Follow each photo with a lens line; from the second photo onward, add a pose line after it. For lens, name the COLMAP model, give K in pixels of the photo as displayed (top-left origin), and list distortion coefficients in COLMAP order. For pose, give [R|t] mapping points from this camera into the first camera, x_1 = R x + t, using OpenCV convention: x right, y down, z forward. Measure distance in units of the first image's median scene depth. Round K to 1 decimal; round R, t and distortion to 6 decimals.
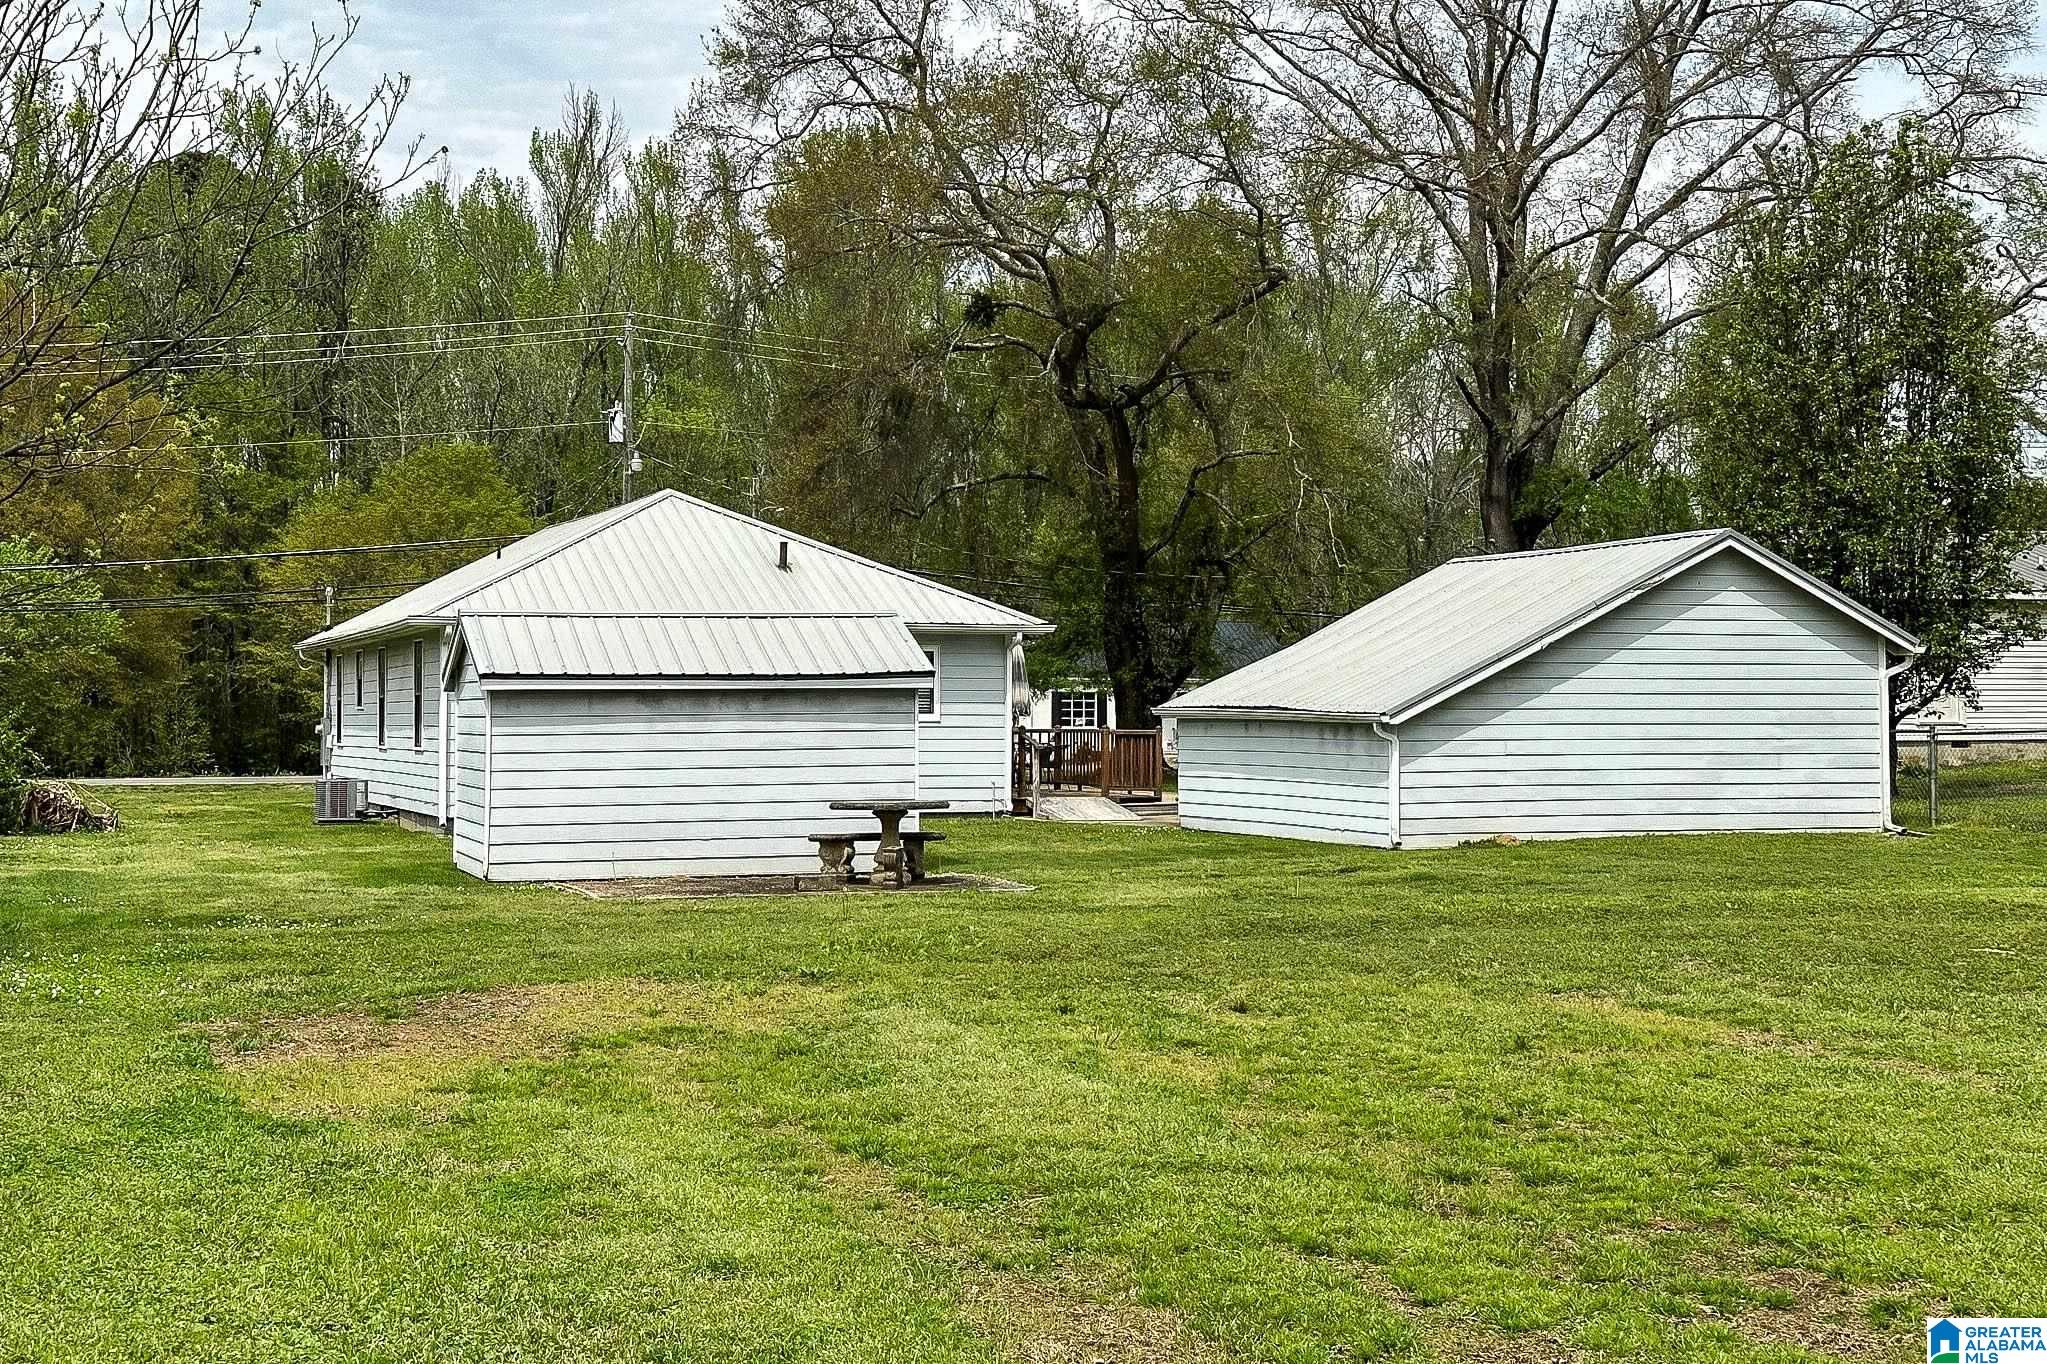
lens RADIAL K [[2955.5, 0, 1033.3], [0, 2955.5, 607.0], [0, 0, 1]] dist [0.128416, 0.000000]
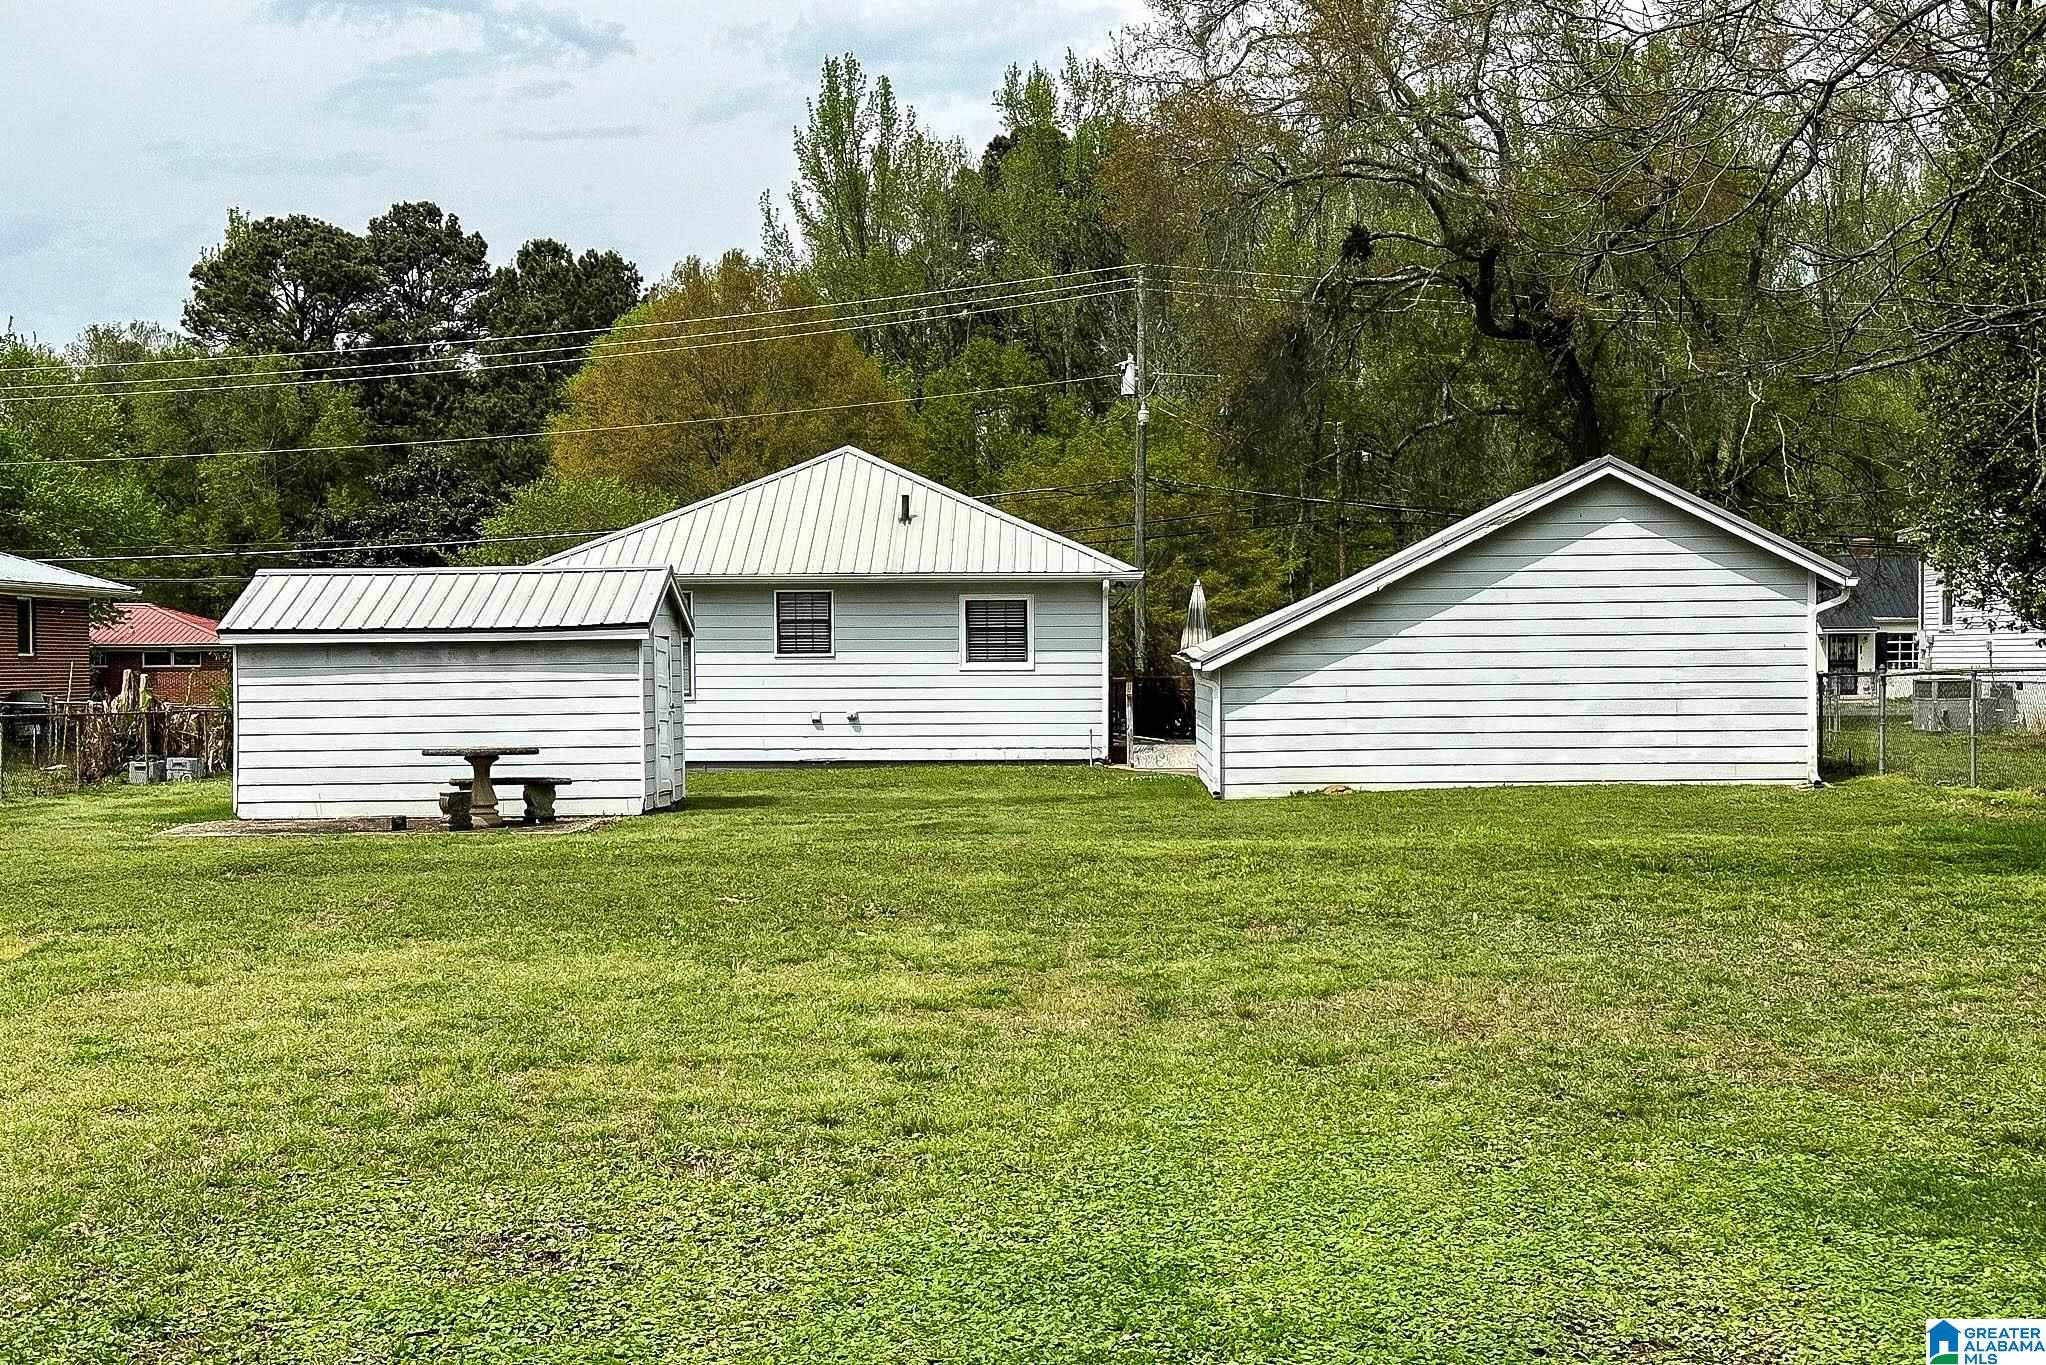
lens RADIAL K [[2954.1, 0, 1016.9], [0, 2954.1, 694.6], [0, 0, 1]] dist [0.128416, 0.000000]
pose [[0.930140, -0.003254, -0.367190, 0.415817], [0.020846, 0.998816, 0.043955, 0.003635], [0.366612, -0.048539, 0.929107, 0.078101]]
